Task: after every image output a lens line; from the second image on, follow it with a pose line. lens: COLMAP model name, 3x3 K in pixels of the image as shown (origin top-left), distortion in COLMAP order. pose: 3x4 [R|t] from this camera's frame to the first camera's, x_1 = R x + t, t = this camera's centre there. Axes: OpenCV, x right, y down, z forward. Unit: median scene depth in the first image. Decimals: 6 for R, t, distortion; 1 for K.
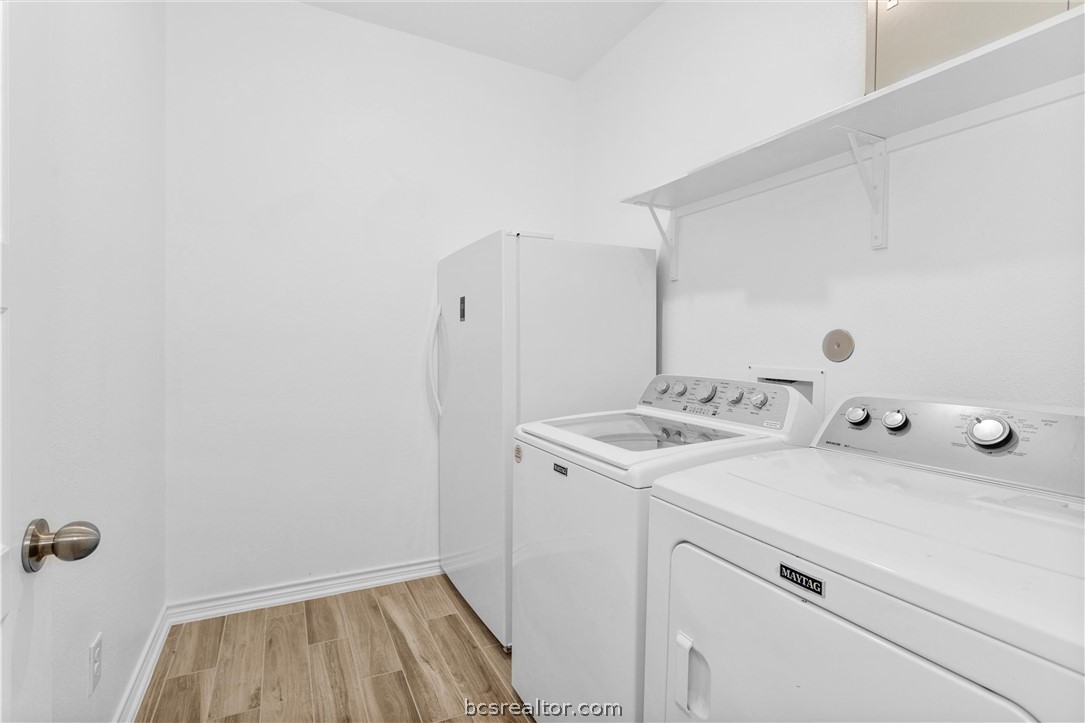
lens RADIAL K [[520.3, 0, 538.2], [0, 520.3, 348.3], [0, 0, 1]] dist [-0.003393, -0.000363]
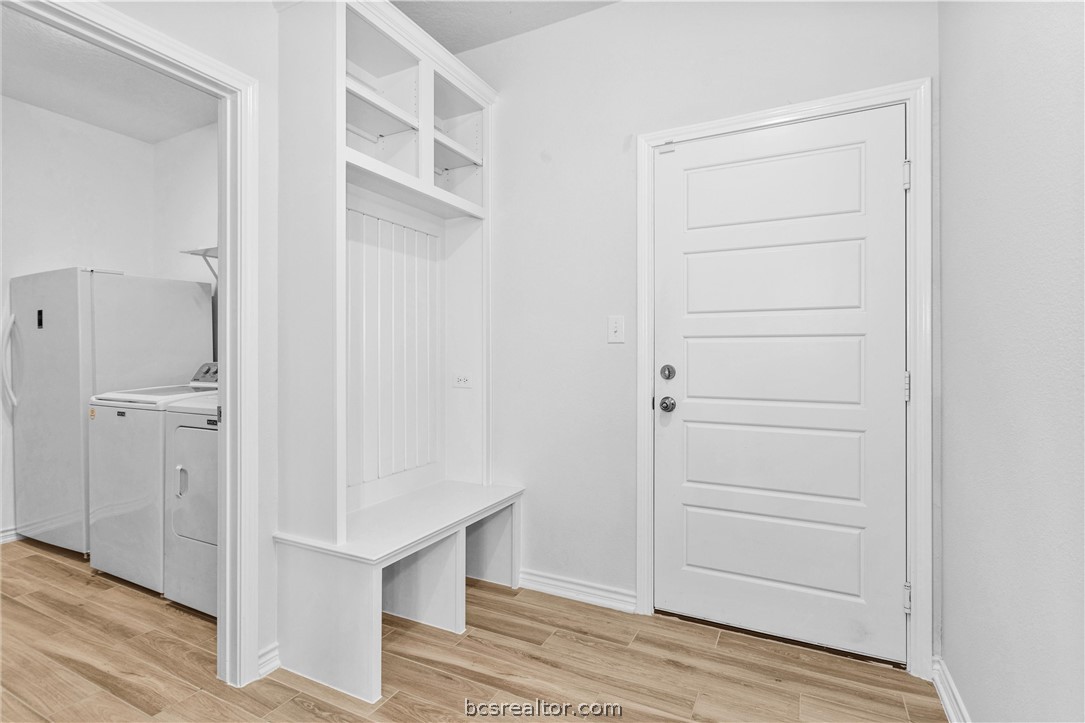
lens RADIAL K [[520.3, 0, 538.2], [0, 520.3, 348.3], [0, 0, 1]] dist [-0.003393, -0.000363]
pose [[0.803244, -0.012683, 0.595515, 0.093142], [0.019520, 0.999797, -0.005037, 0.031987], [-0.595330, 0.015671, 0.803329, -0.885746]]
